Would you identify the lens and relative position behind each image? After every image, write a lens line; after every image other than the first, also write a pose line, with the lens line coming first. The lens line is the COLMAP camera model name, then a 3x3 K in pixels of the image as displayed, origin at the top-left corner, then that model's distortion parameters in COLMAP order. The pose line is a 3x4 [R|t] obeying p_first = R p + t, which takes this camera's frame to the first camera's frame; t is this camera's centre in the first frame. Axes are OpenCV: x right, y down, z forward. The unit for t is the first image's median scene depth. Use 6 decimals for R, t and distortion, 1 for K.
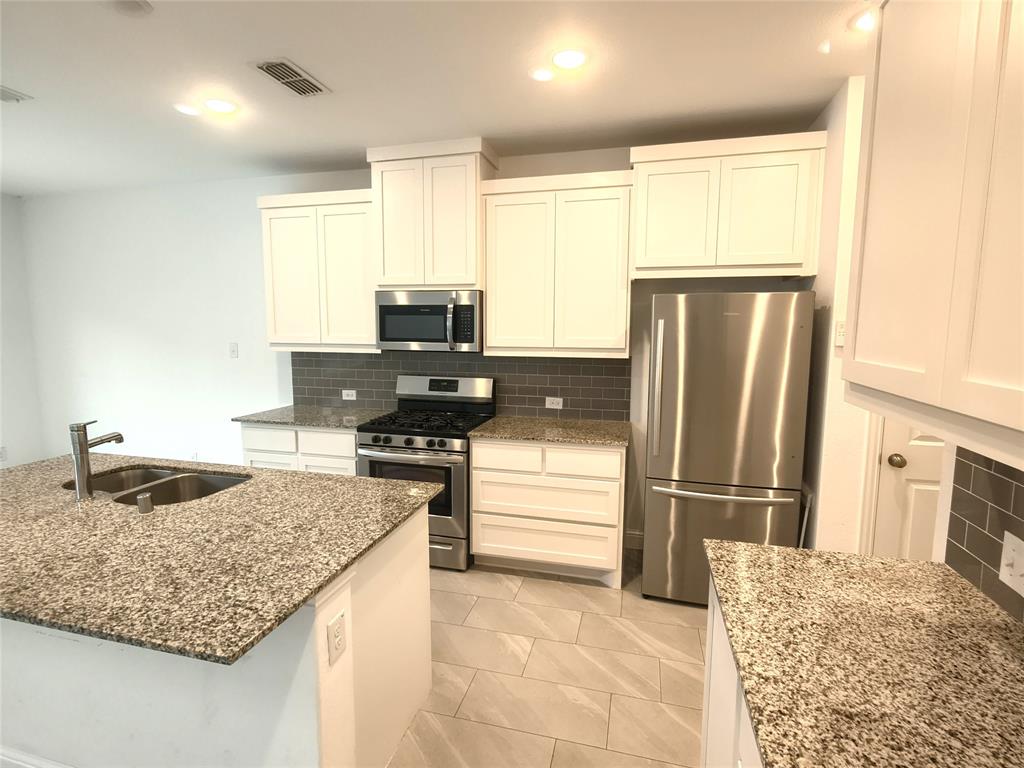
lens RADIAL K [[507.5, 0, 512.0], [0, 507.5, 384.0], [0, 0, 1]] dist [-0.001386, -0.001351]
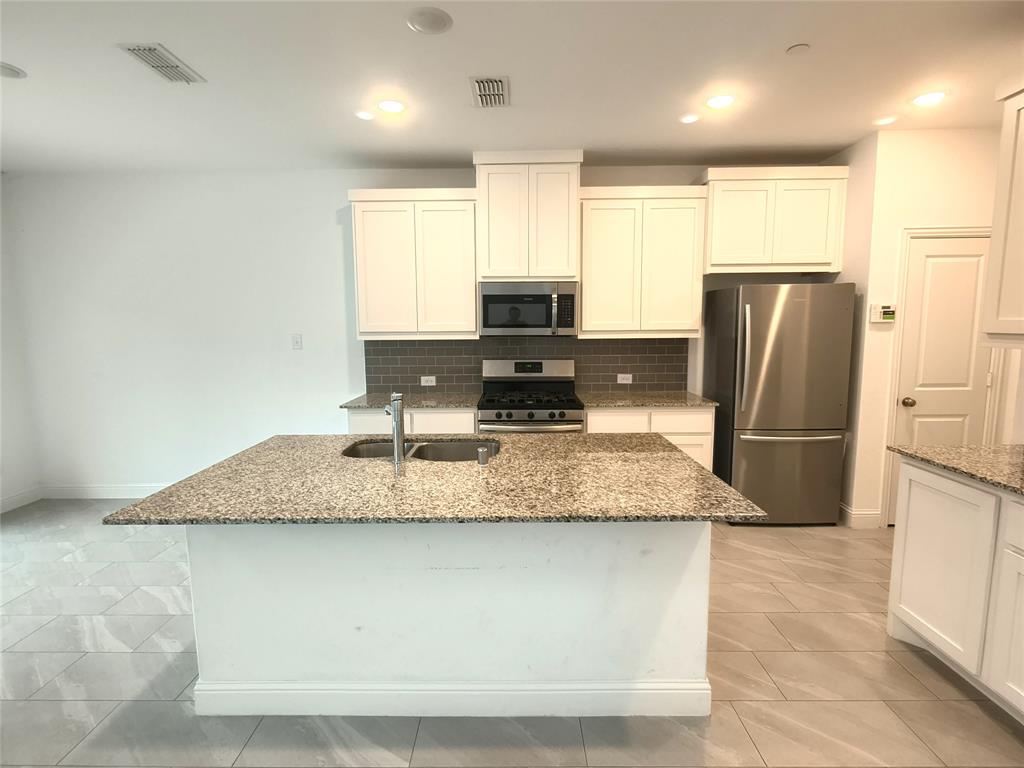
lens RADIAL K [[507.5, 0, 512.0], [0, 507.5, 384.0], [0, 0, 1]] dist [-0.001386, -0.001351]
pose [[0.968404, -0.040944, 0.246004, -0.504079], [0.040592, 0.999155, 0.006501, 0.034419], [-0.246062, 0.003691, 0.969247, -0.081988]]
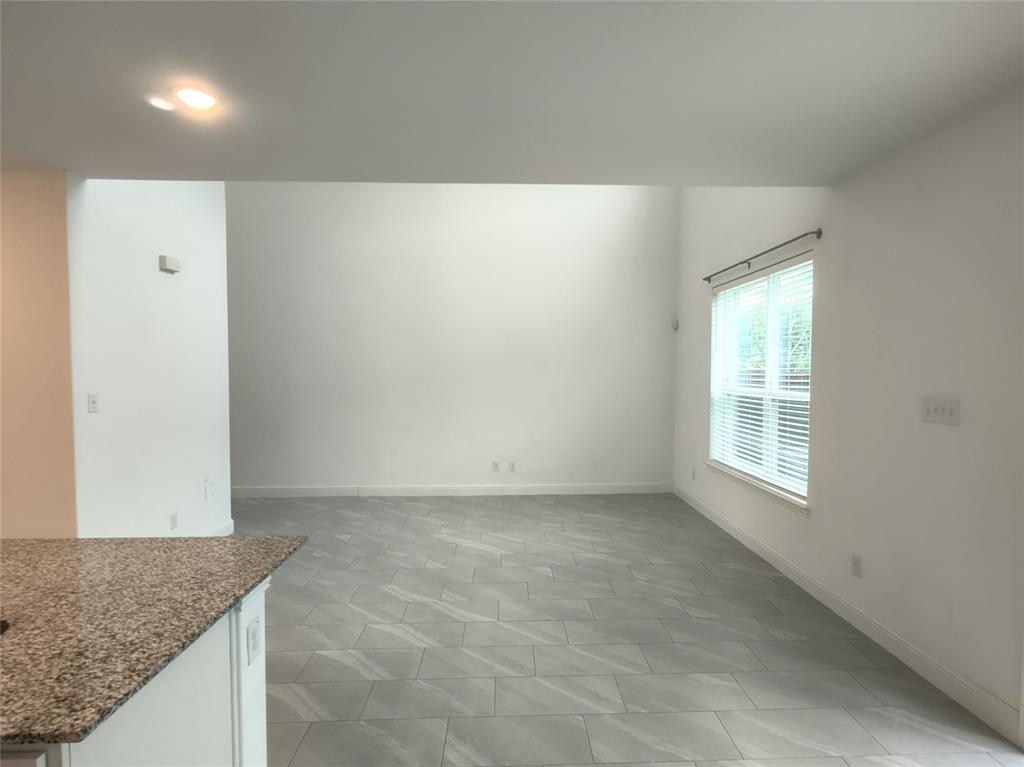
lens RADIAL K [[507.5, 0, 512.0], [0, 507.5, 383.5], [0, 0, 1]] dist [-0.001386, -0.001351]
pose [[-0.955235, 0.004413, -0.295814, -0.814506], [-0.038602, 0.989481, 0.139415, -0.128610], [0.293318, 0.144593, -0.945017, 1.085219]]
